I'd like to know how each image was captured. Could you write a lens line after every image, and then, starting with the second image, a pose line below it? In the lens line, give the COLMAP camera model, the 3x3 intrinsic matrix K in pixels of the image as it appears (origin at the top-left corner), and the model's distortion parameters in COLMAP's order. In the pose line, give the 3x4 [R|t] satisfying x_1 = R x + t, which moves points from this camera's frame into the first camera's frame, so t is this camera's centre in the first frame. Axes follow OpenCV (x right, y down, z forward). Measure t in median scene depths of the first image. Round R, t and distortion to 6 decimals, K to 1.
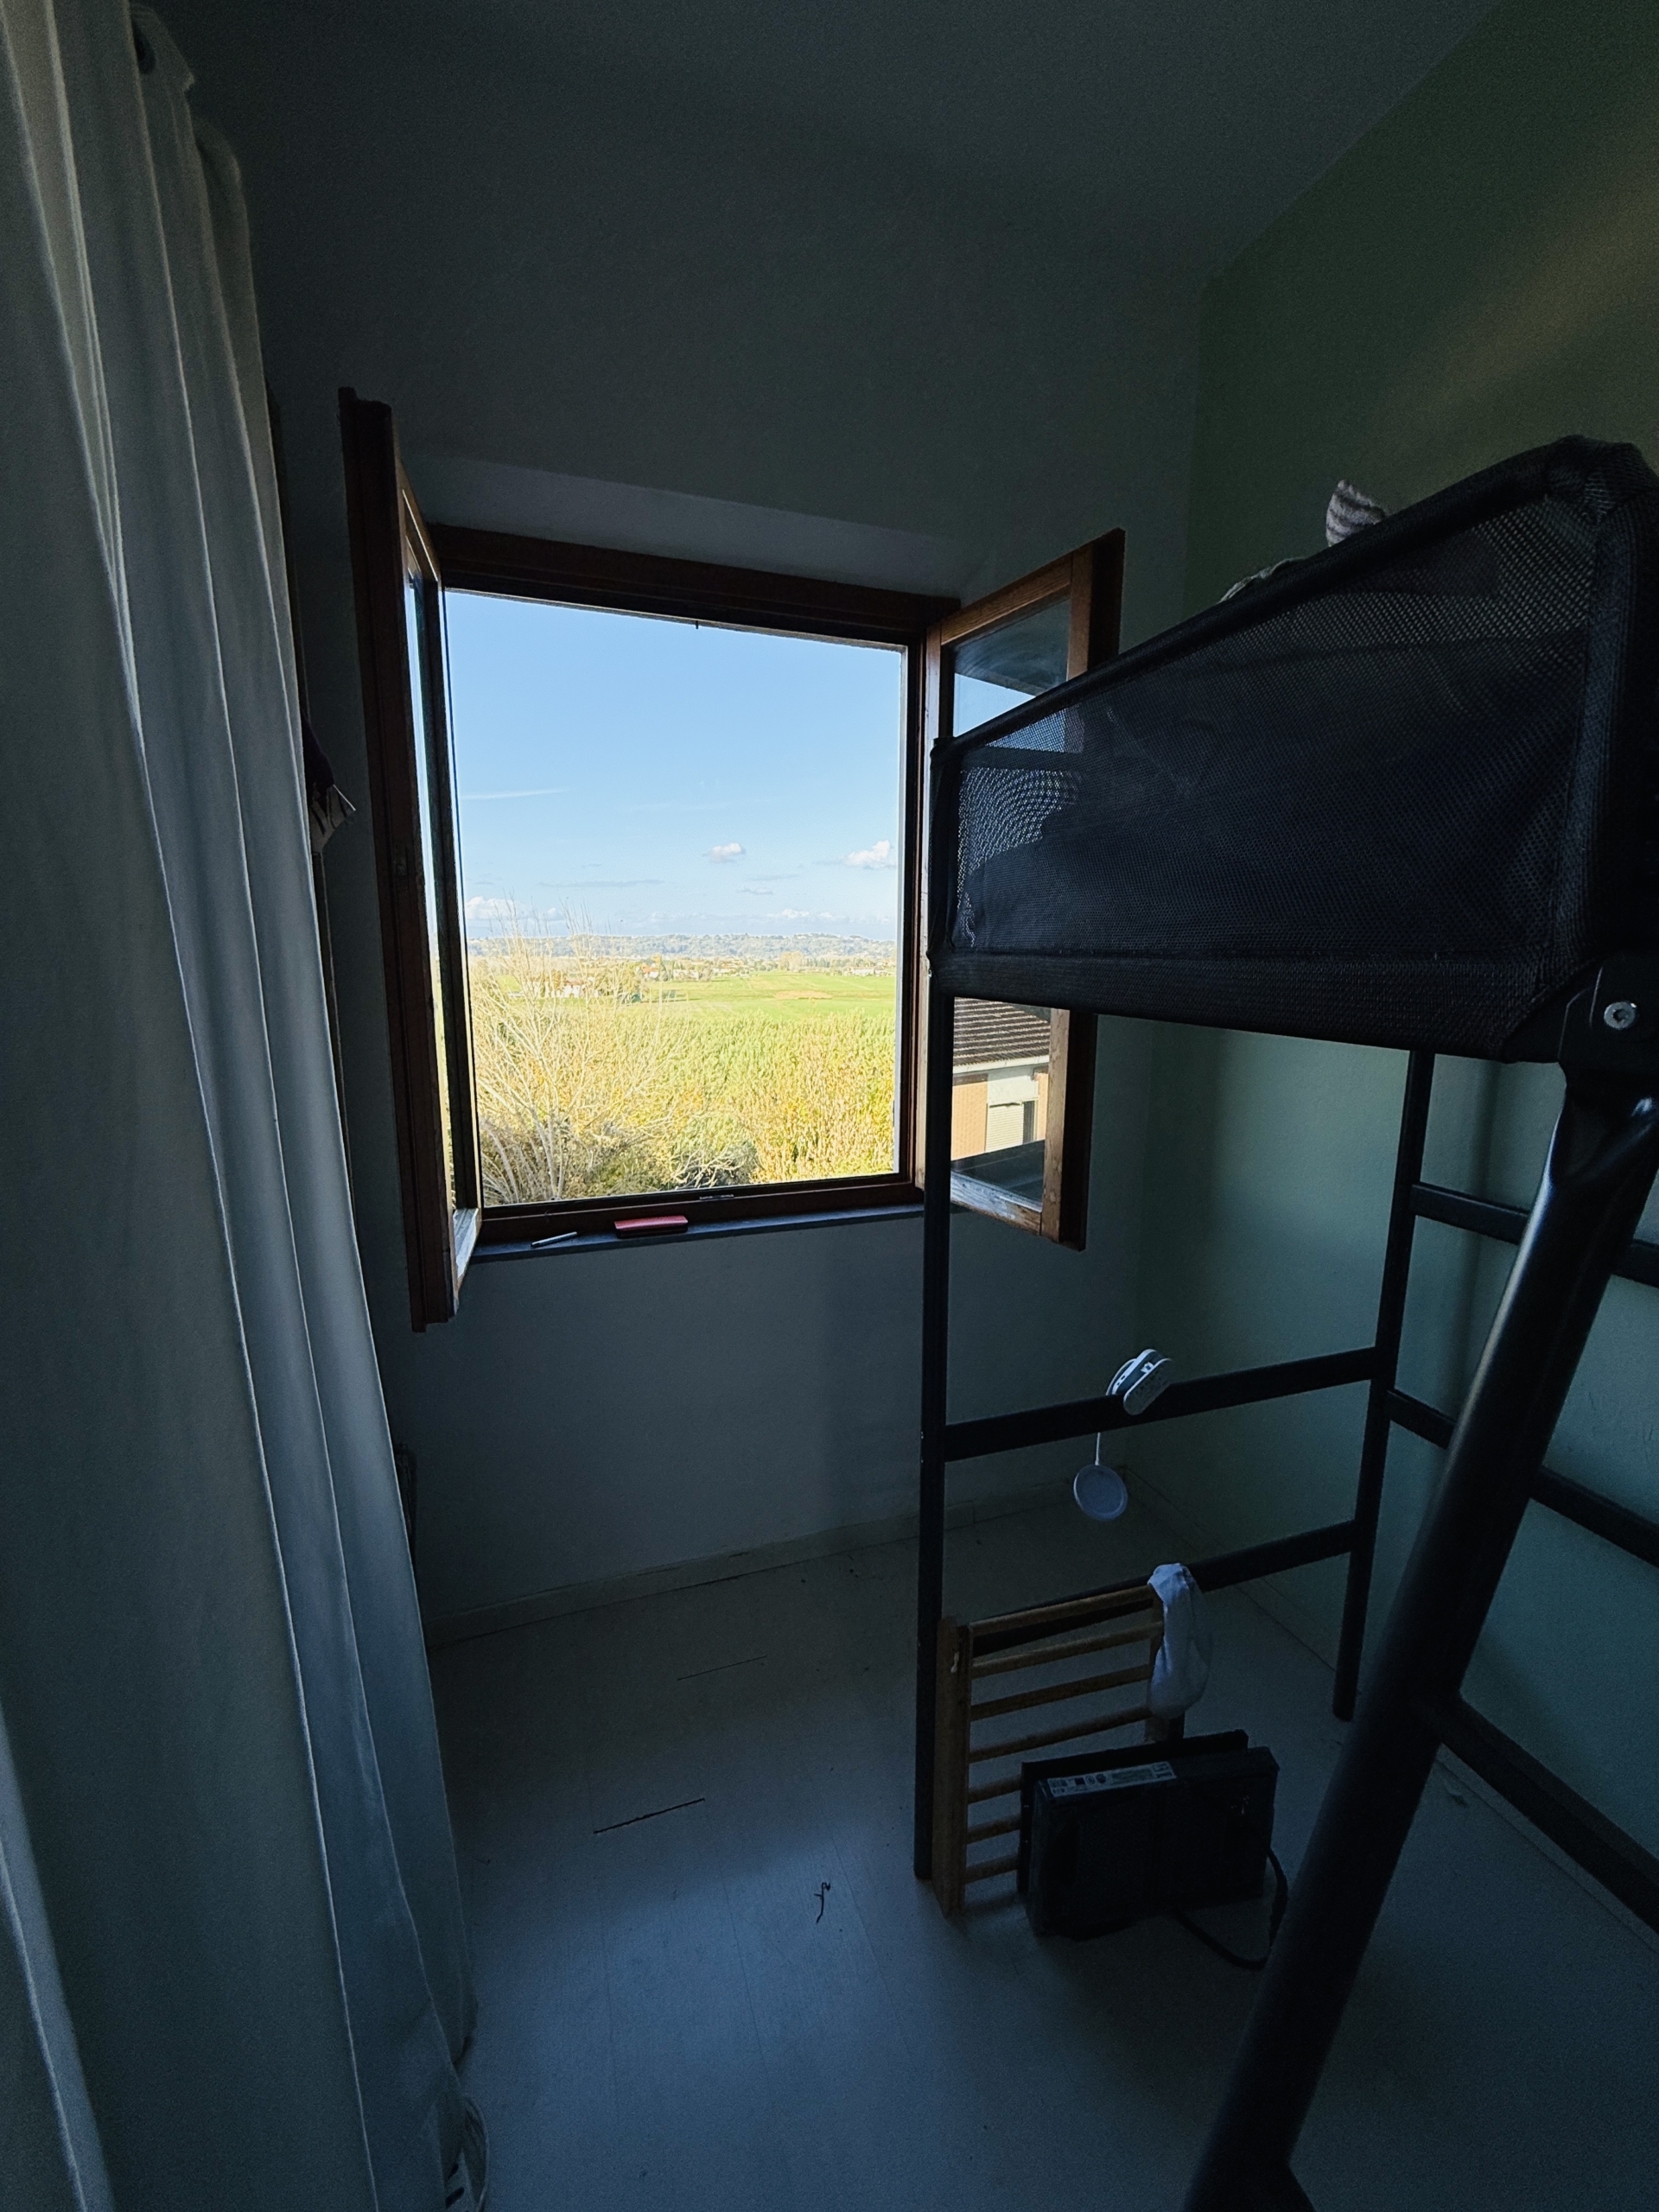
lens RADIAL K [[878.4, 0, 827.3], [0, 878.4, 1101.1], [0, 0, 1]] dist [-0.000622, -0.000253]
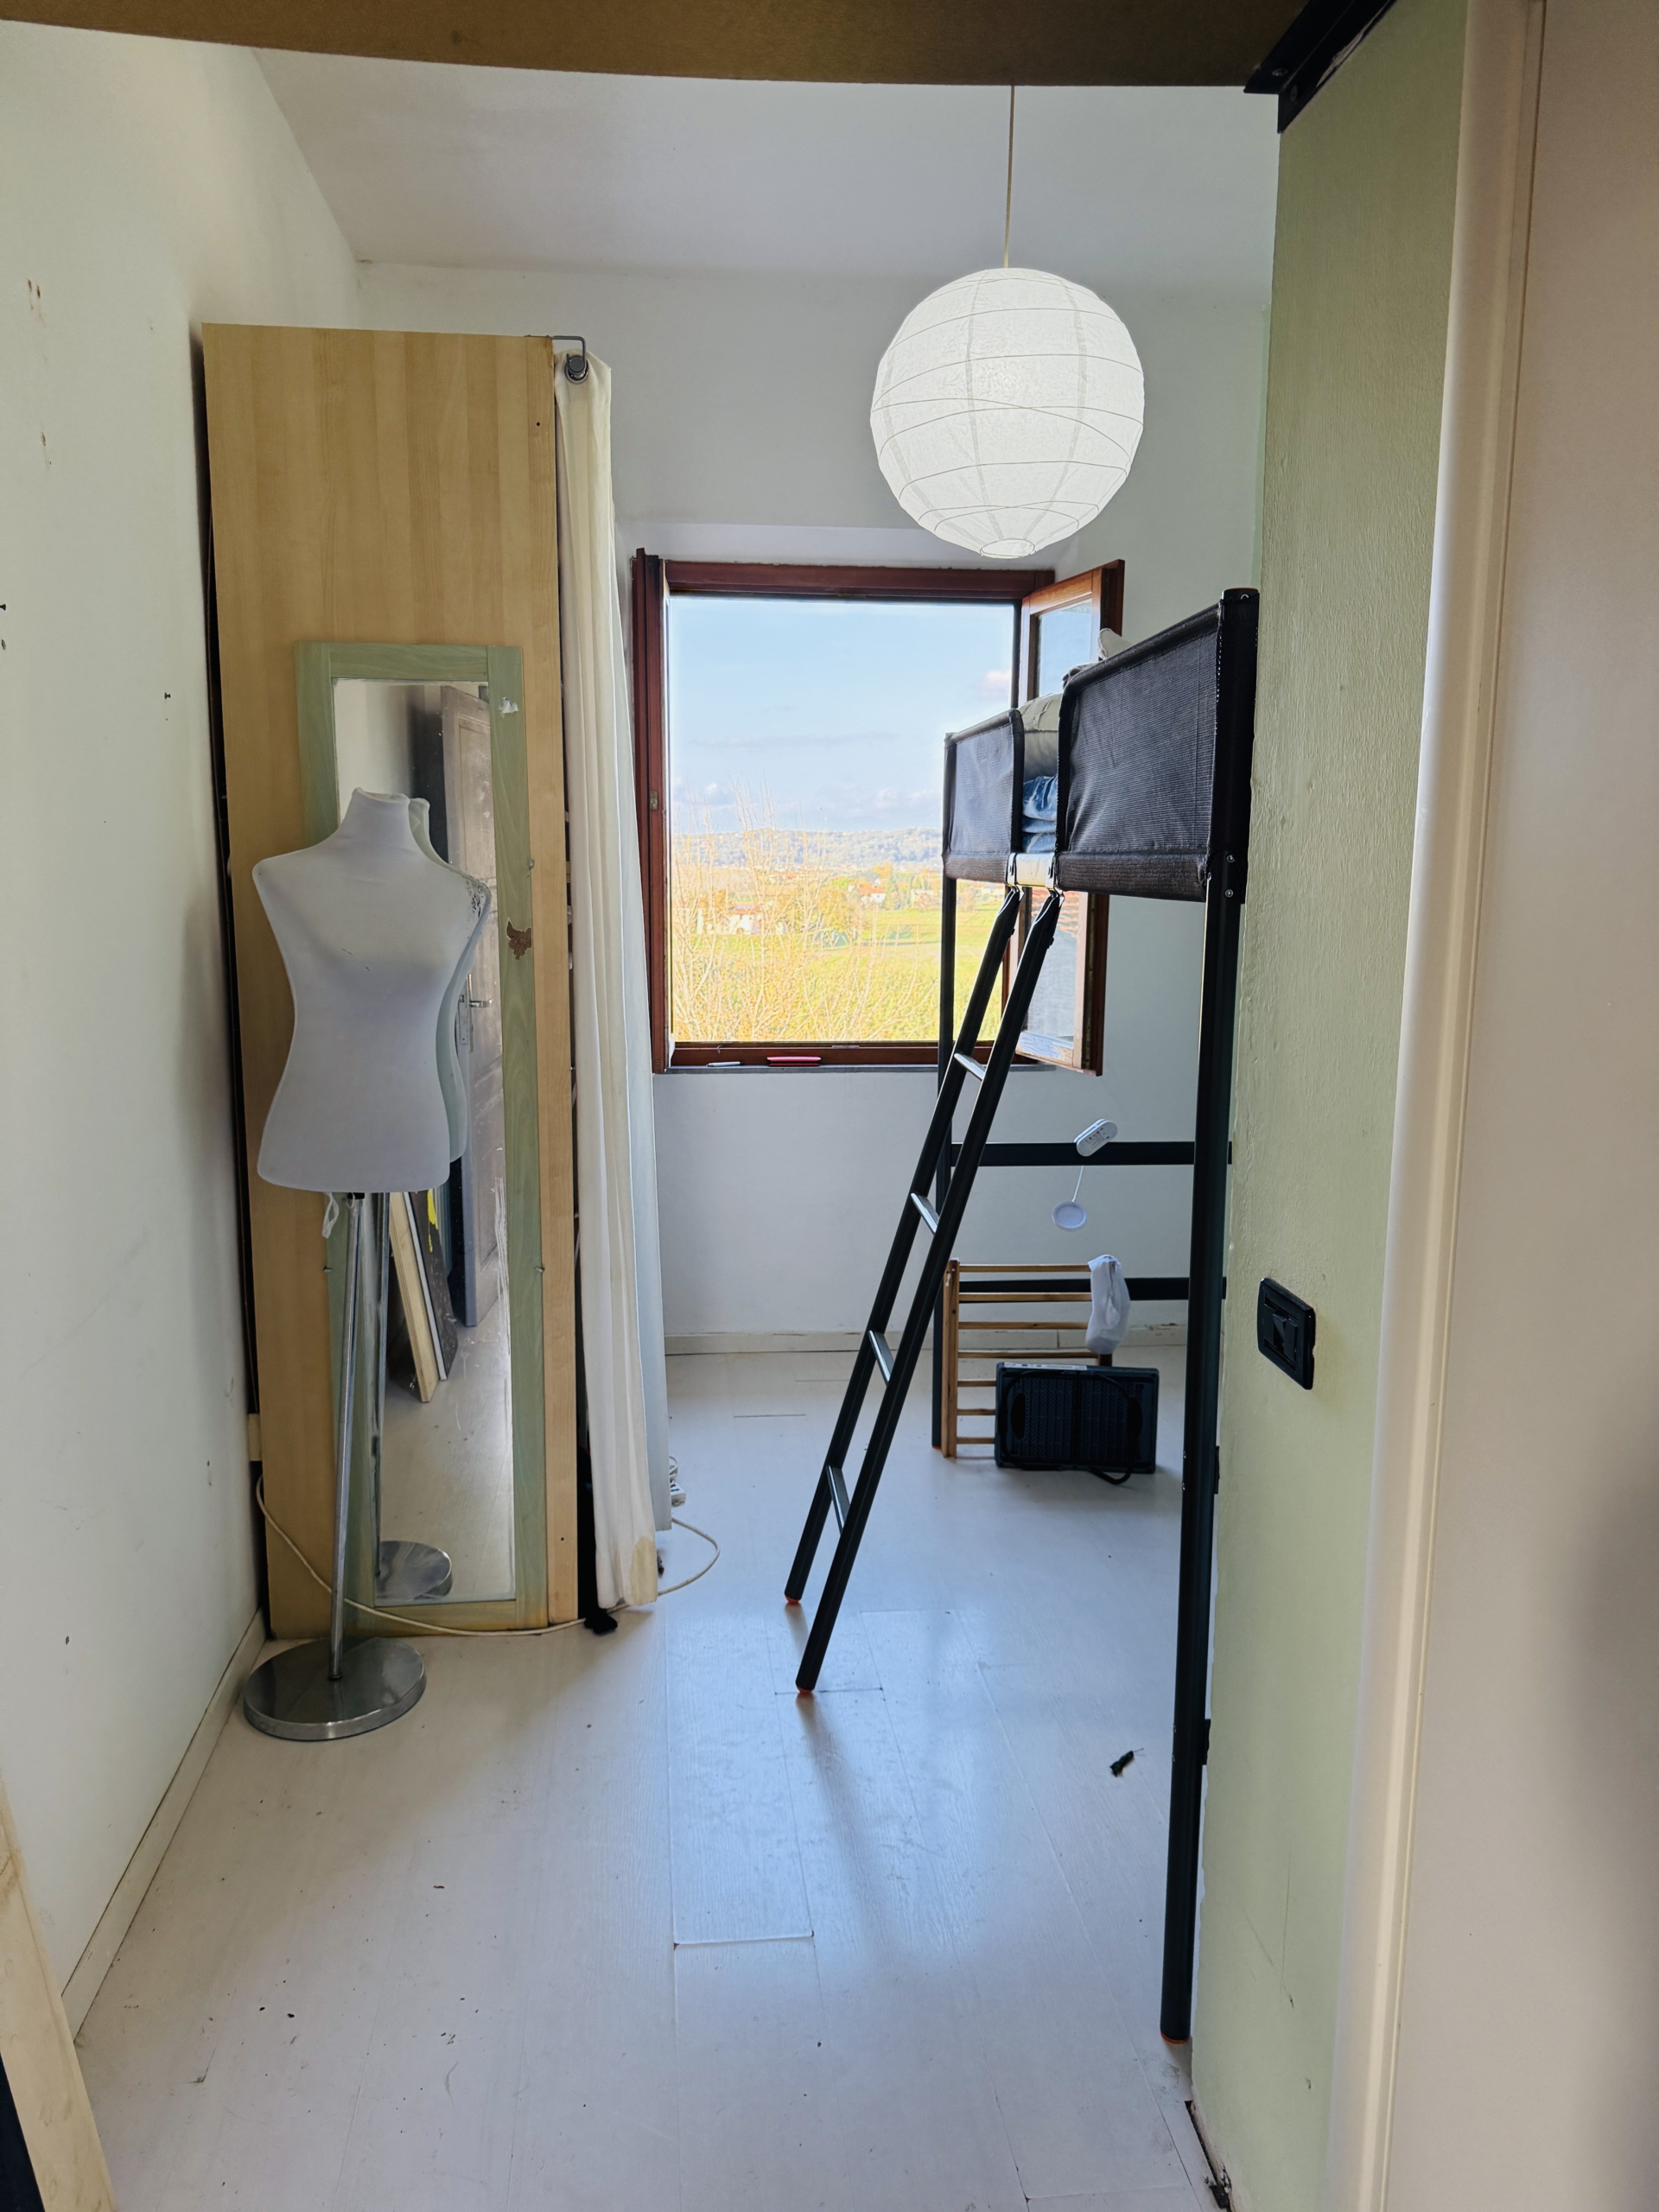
lens RADIAL K [[1552.0, 0, 819.0], [0, 1552.0, 1111.5], [0, 0, 1]] dist [0.114700, -0.141534]
pose [[0.973339, 0.040520, -0.225763, 0.373618], [-0.042225, 0.999104, -0.002730, 0.227217], [0.225451, 0.012190, 0.974178, -1.283397]]
